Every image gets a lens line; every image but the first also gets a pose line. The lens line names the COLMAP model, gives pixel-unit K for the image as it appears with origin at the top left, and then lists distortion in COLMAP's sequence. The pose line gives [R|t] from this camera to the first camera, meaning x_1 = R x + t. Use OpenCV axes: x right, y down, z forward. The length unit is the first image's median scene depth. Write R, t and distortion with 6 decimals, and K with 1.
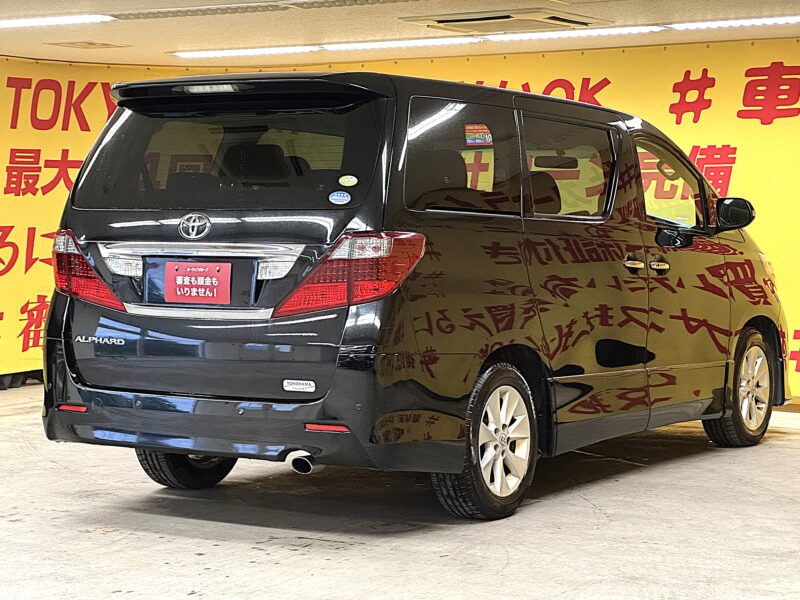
lens RADIAL K [[1739.4, 0, 382.4], [0, 1739.4, 297.7], [0, 0, 1]] dist [0.085801, 0.314154]
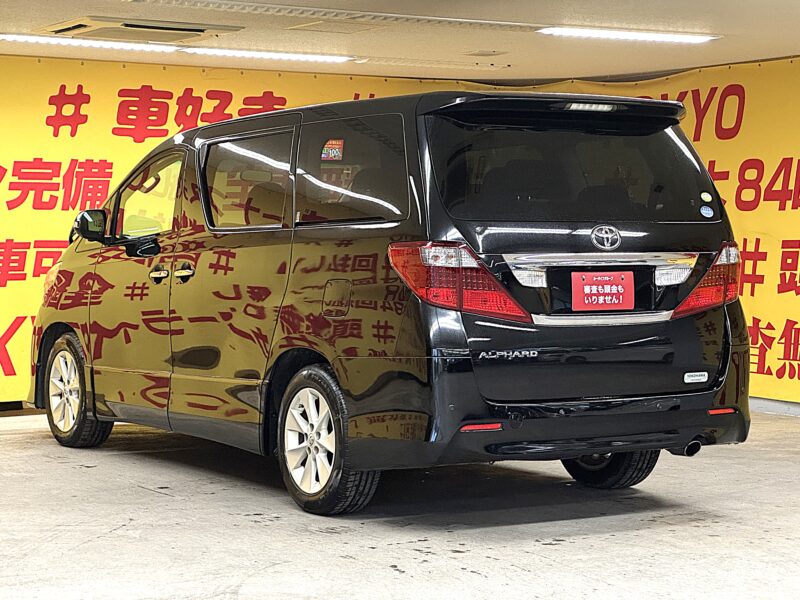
lens RADIAL K [[1721.9, 0, 387.4], [0, 1721.9, 302.3], [0, 0, 1]] dist [0.081757, 0.489028]
pose [[0.455490, -0.037364, 0.889457, -1.088715], [0.040309, 0.998960, 0.021322, -0.029120], [-0.889328, 0.026141, 0.456522, 0.635024]]
